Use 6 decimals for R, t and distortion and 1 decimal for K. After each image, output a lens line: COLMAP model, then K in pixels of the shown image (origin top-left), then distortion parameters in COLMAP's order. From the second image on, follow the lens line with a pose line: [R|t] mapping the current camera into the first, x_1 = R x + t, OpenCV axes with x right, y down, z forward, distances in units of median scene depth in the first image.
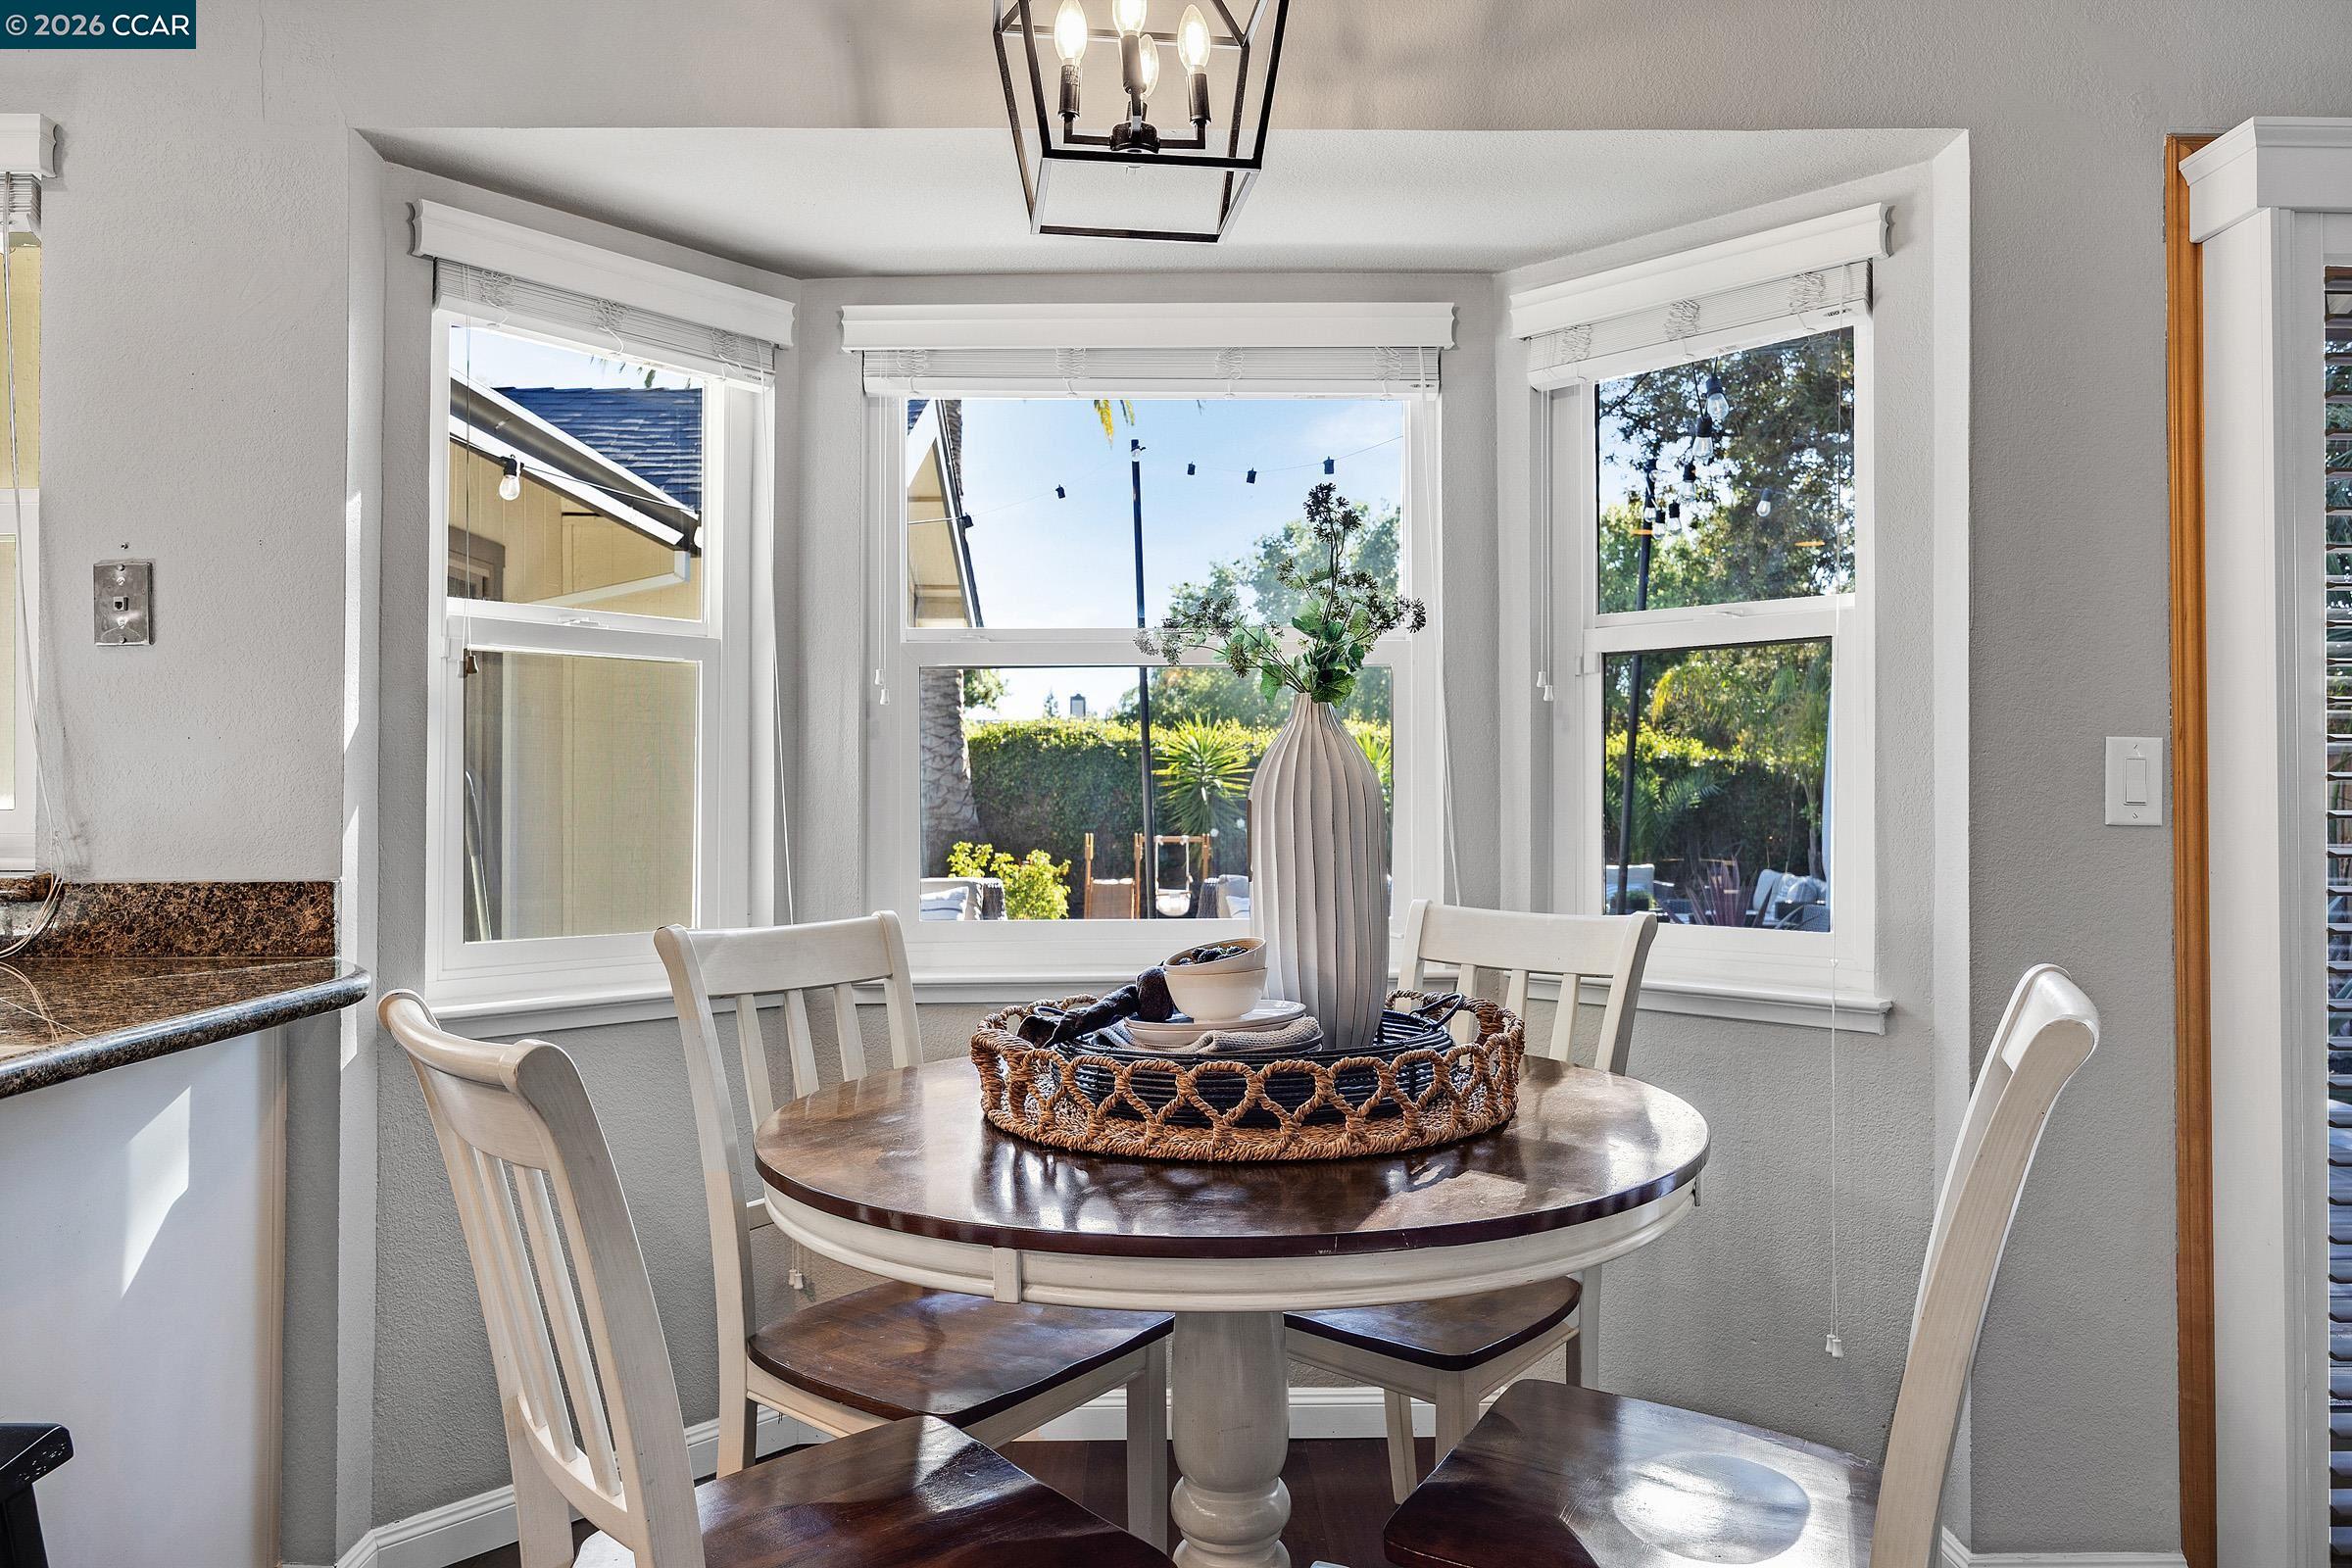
lens RADIAL K [[1587.8, 0, 1160.0], [0, 1587.8, 781.9], [0, 0, 1]] dist [0.001584, -0.002648]
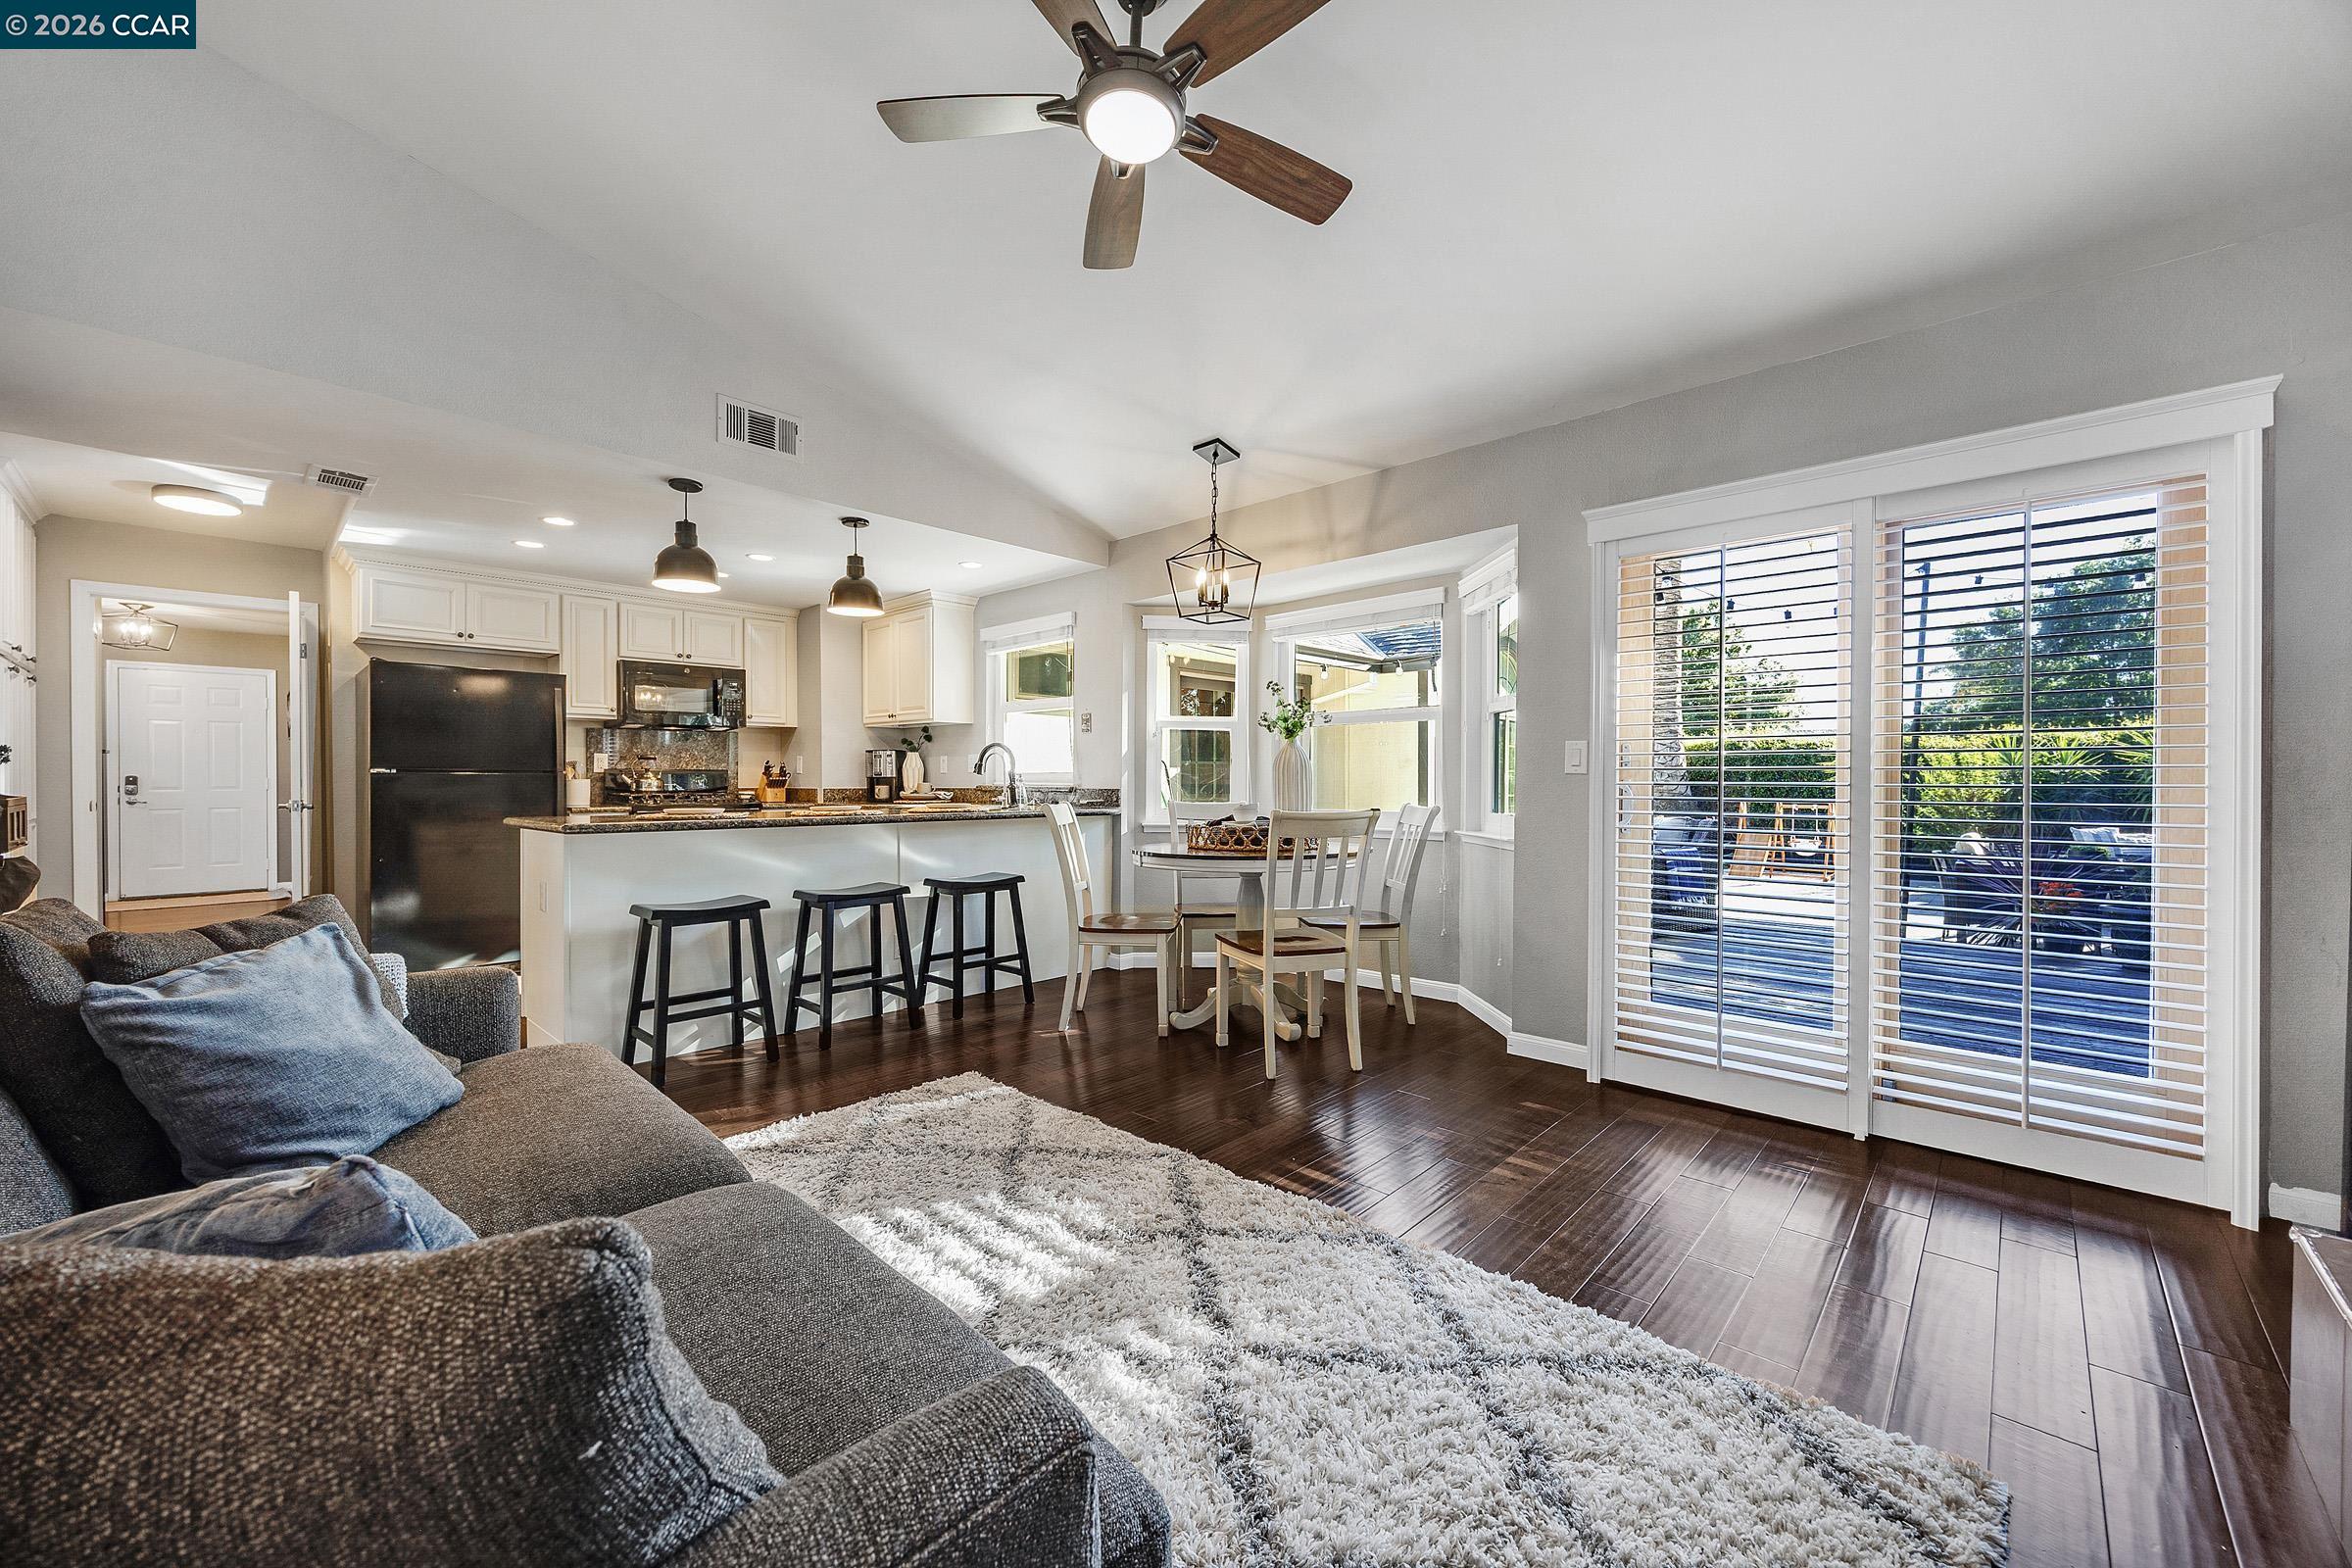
lens RADIAL K [[885.7, 0, 1172.1], [0, 885.7, 793.7], [0, 0, 1]] dist [-0.000486, 0.000149]
pose [[0.719974, 0.014031, -0.693859, 1.153989], [-0.000449, 0.999805, 0.019751, 0.028604], [0.694000, -0.013908, 0.719840, -0.543602]]
